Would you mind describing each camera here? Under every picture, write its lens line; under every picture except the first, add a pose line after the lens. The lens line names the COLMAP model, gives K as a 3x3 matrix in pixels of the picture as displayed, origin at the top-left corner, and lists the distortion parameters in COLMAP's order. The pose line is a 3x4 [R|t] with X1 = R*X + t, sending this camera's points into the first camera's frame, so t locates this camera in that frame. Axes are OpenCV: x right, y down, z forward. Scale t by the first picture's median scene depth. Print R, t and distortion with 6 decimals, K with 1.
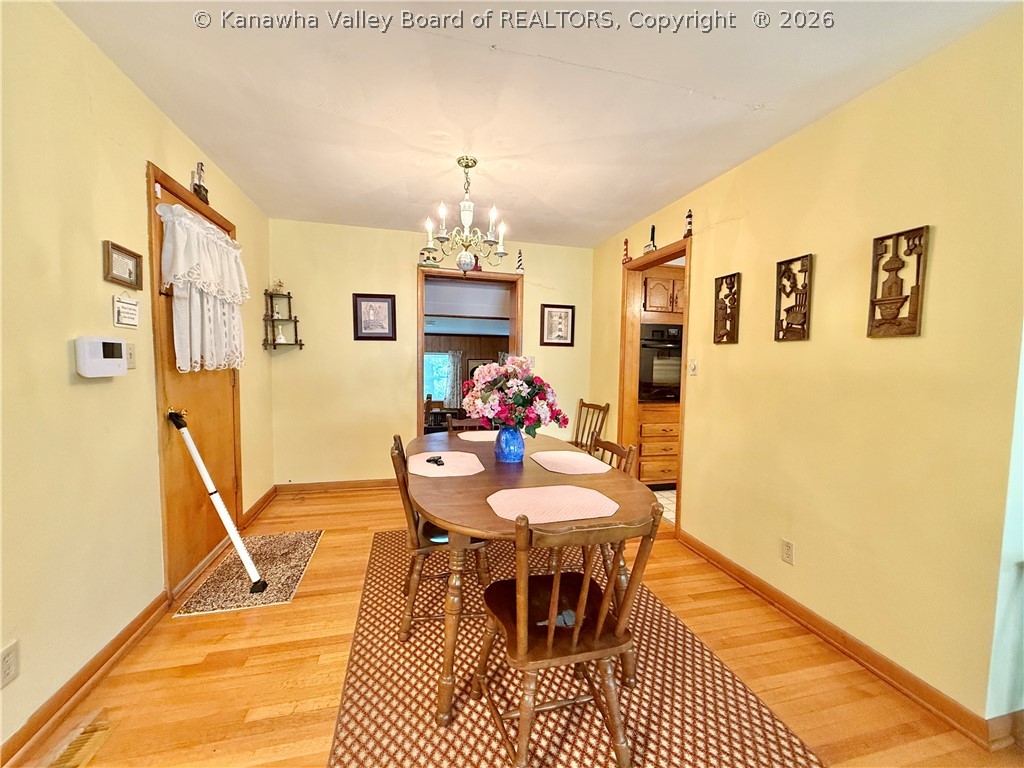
lens RADIAL K [[407.5, 0, 512.2], [0, 407.5, 387.5], [0, 0, 1]] dist [0.001583, -0.000874]
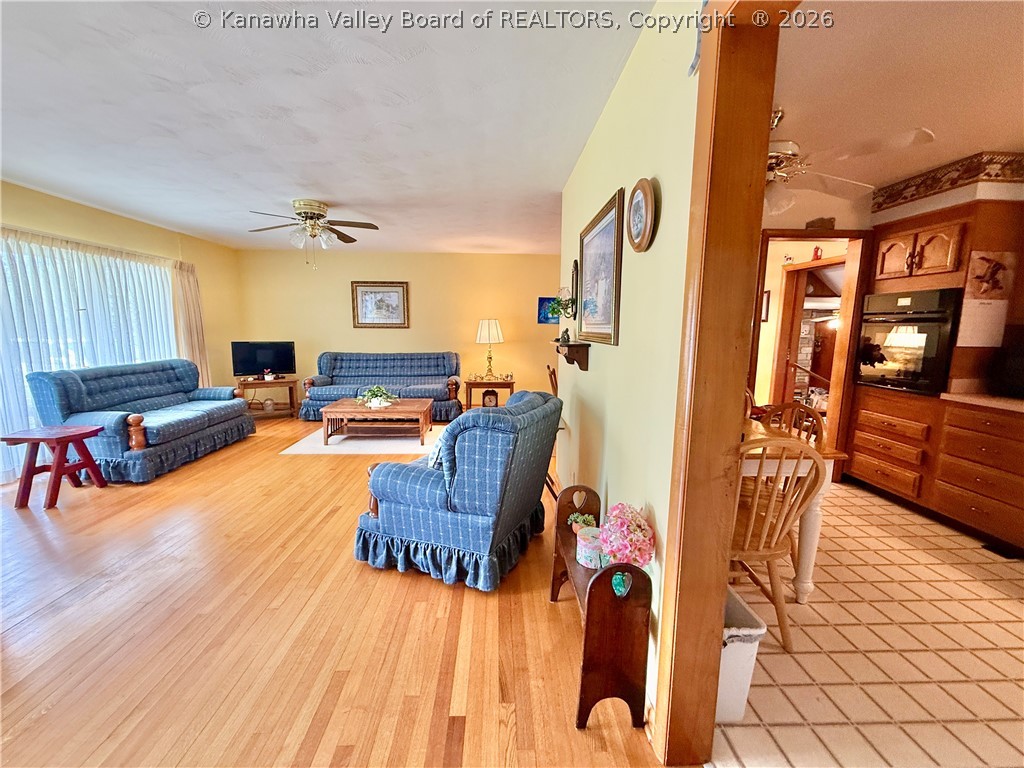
lens RADIAL K [[407.5, 0, 511.0], [0, 407.5, 385.6], [0, 0, 1]] dist [0.001583, -0.000874]
pose [[-0.213978, 0.122957, -0.969069, 2.085553], [-0.078685, 0.986653, 0.142562, -0.043965], [0.973664, 0.106756, -0.201447, 0.674302]]
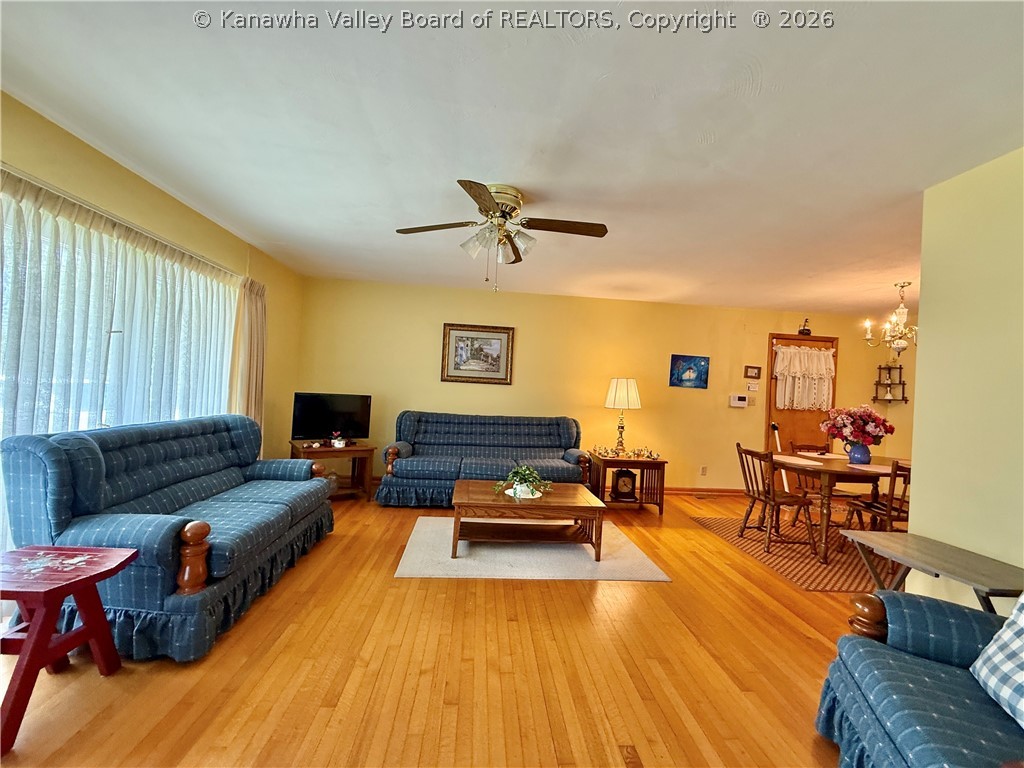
lens RADIAL K [[407.5, 0, 511.8], [0, 407.5, 385.2], [0, 0, 1]] dist [0.001583, -0.000874]
pose [[-0.170029, -0.031562, -0.984934, 1.675969], [-0.122851, 0.992369, -0.010593, 0.040143], [0.977751, 0.119199, -0.172609, -0.167891]]
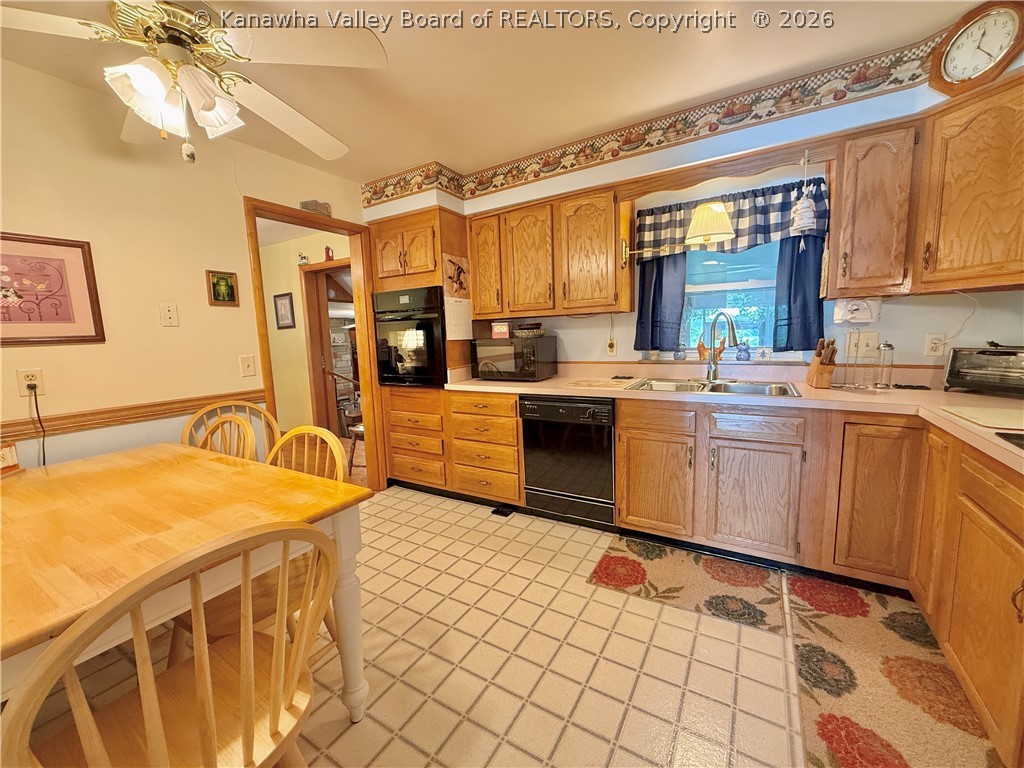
lens RADIAL K [[407.5, 0, 514.3], [0, 407.5, 383.6], [0, 0, 1]] dist [0.001583, -0.000874]
pose [[0.707185, 0.043756, -0.705673, 1.738871], [-0.003254, 0.998274, 0.058638, -0.029410], [0.707021, -0.039172, 0.706107, 0.901619]]
